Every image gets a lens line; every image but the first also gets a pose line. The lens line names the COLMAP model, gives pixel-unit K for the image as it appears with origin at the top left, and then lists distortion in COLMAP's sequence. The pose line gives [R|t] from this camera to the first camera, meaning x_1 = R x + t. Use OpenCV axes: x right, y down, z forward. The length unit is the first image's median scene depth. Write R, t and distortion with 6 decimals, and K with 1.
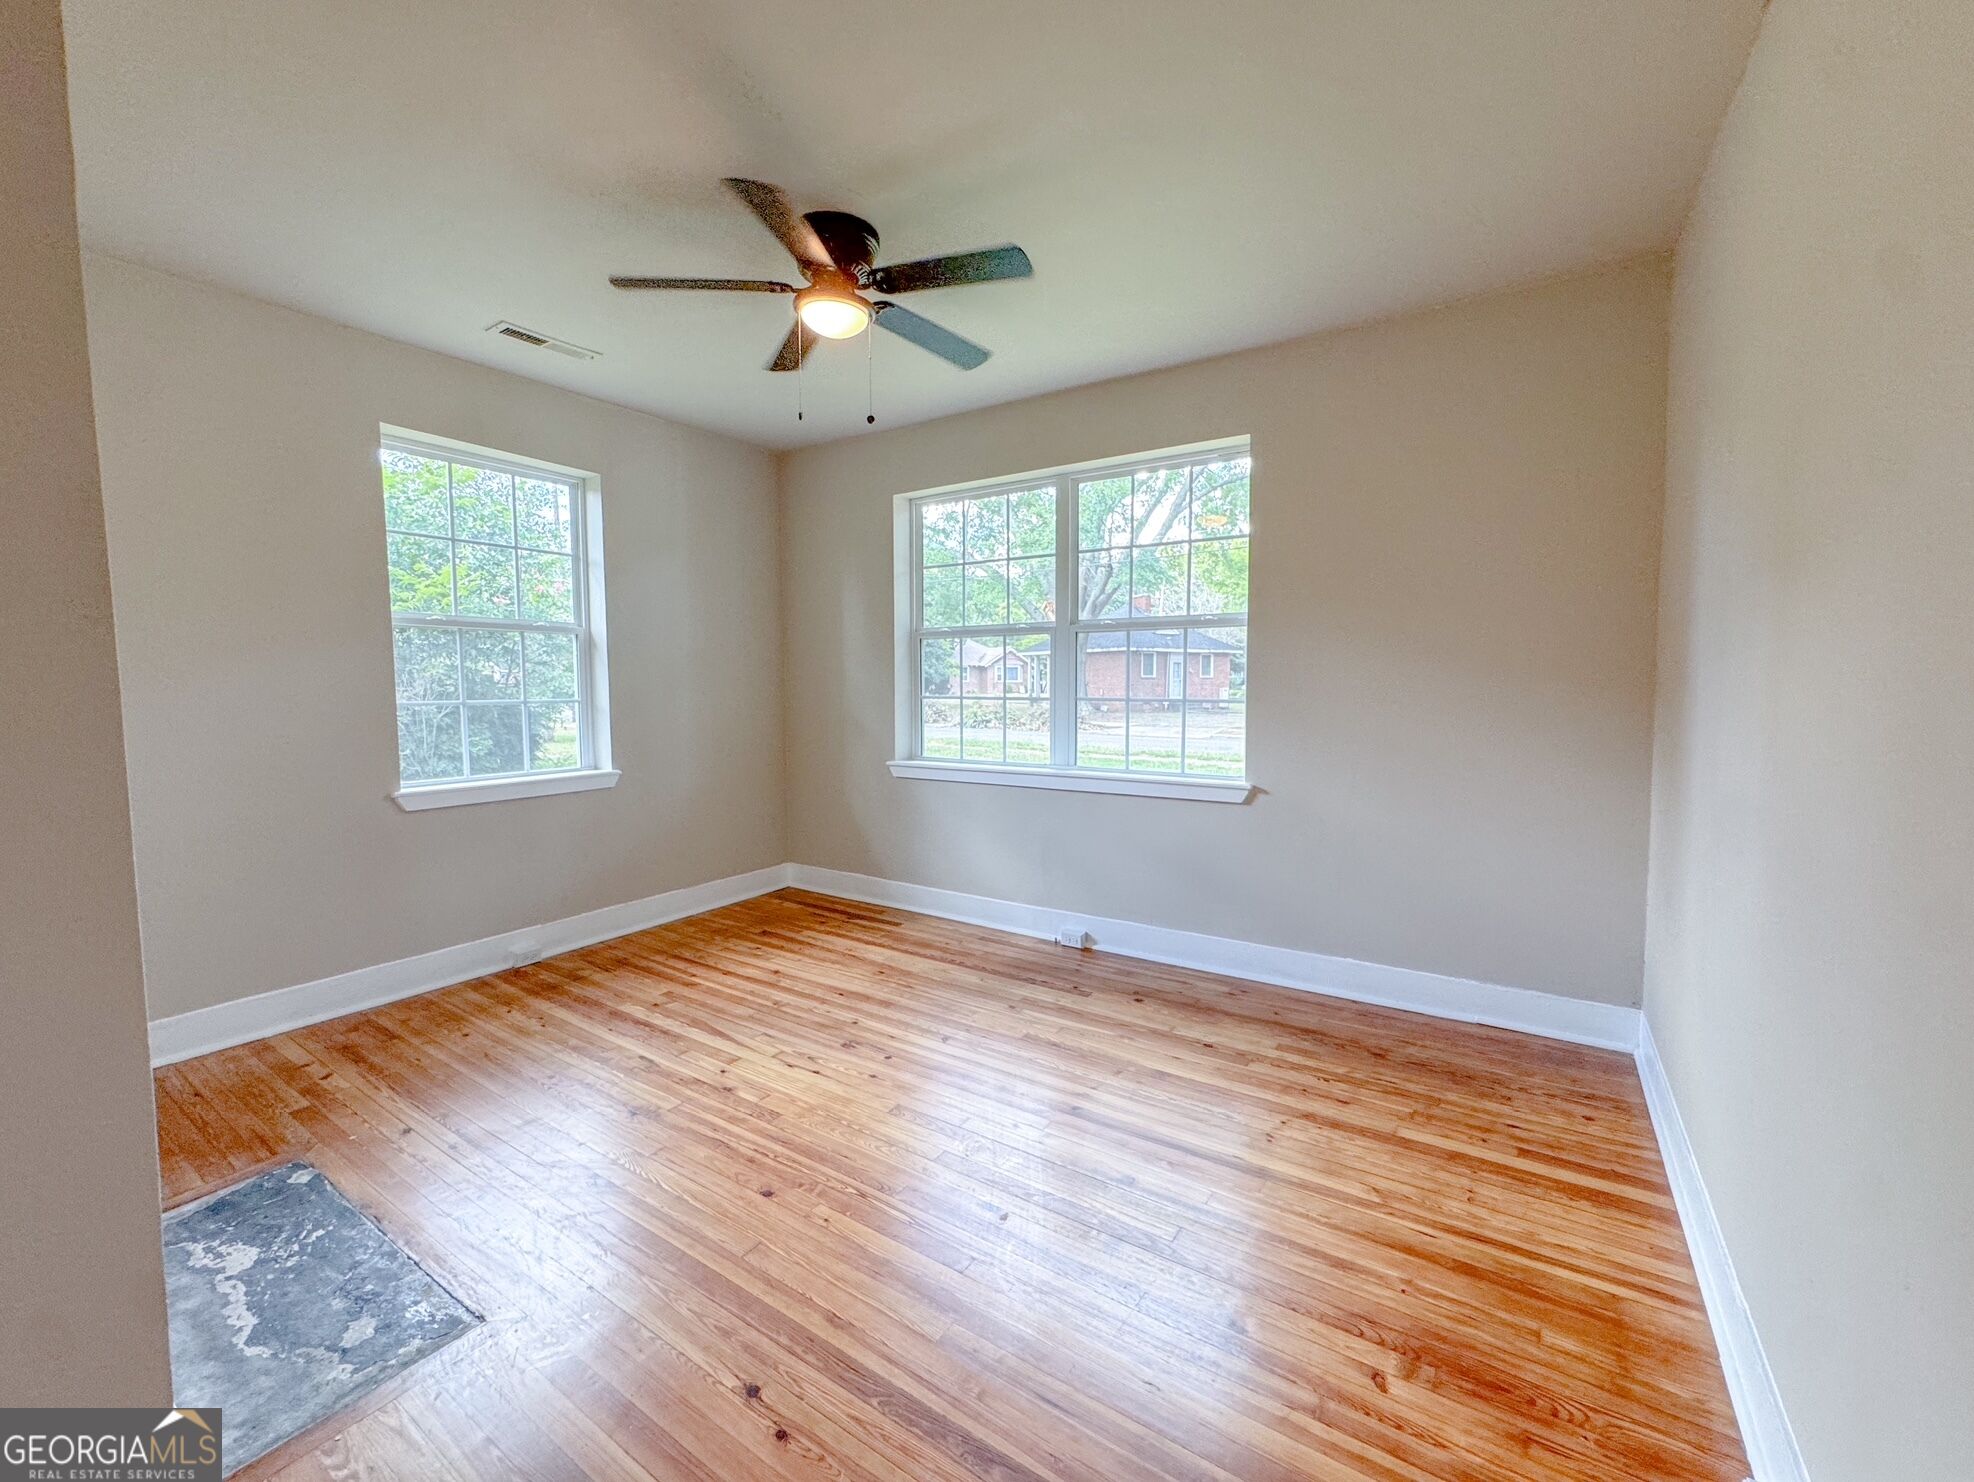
lens RADIAL K [[809.6, 0, 982.5], [0, 809.6, 739.8], [0, 0, 1]] dist [-0.001999, 0.000331]
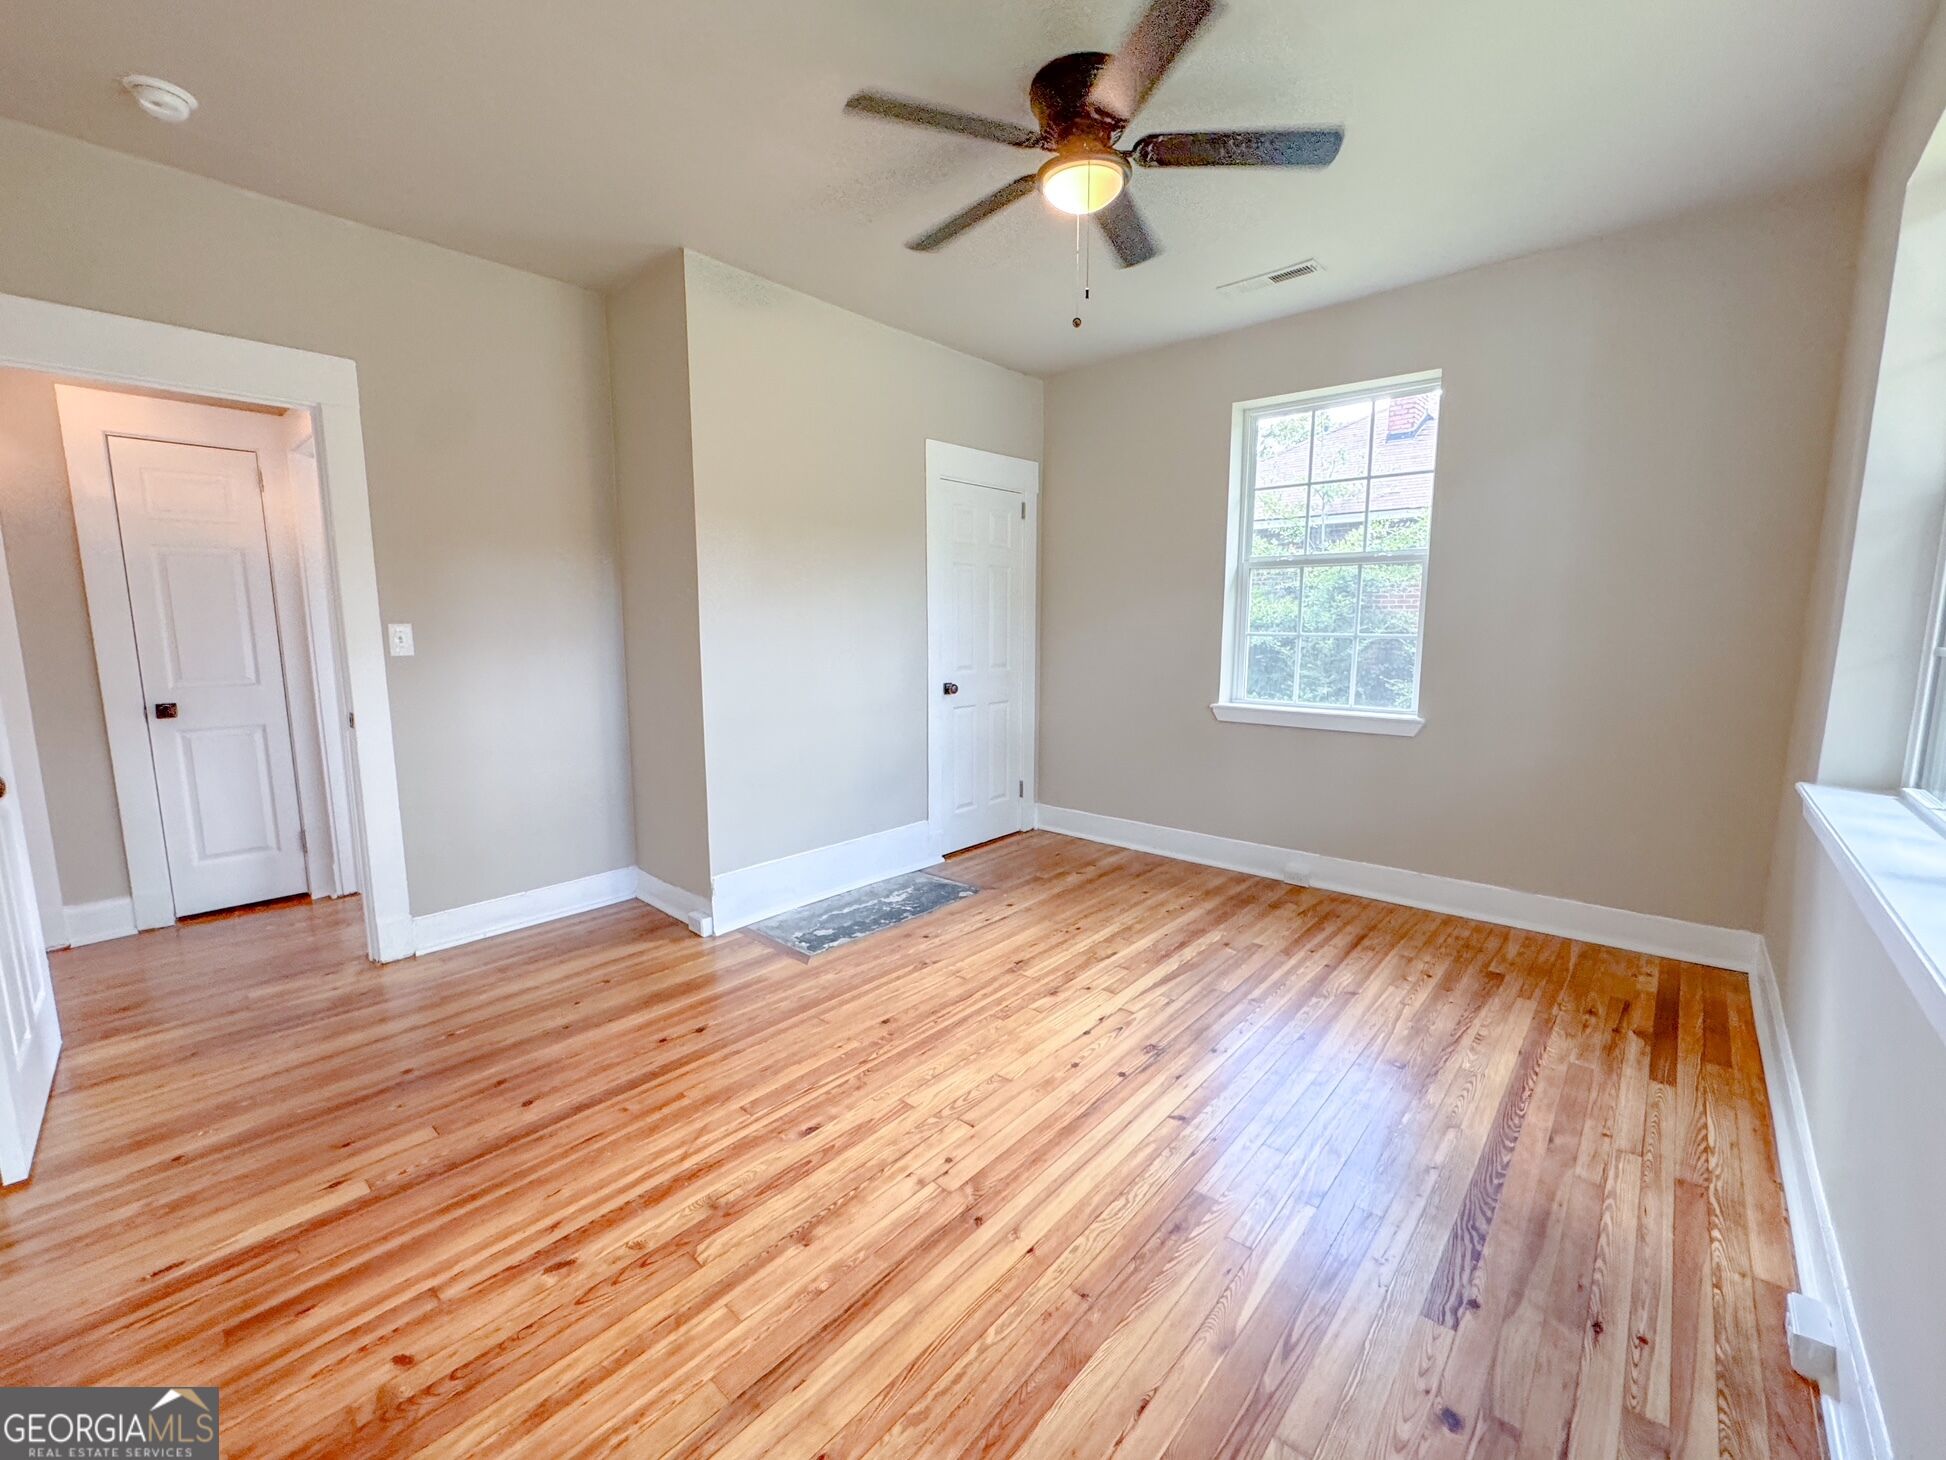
lens RADIAL K [[798.2, 0, 968.5], [0, 798.2, 728.8], [0, 0, 1]] dist [-0.001999, 0.000331]
pose [[-0.126632, 0.138710, -0.982204, 0.520243], [-0.066678, 0.986745, 0.147947, -0.052397], [0.989706, 0.084226, -0.115705, 0.723426]]
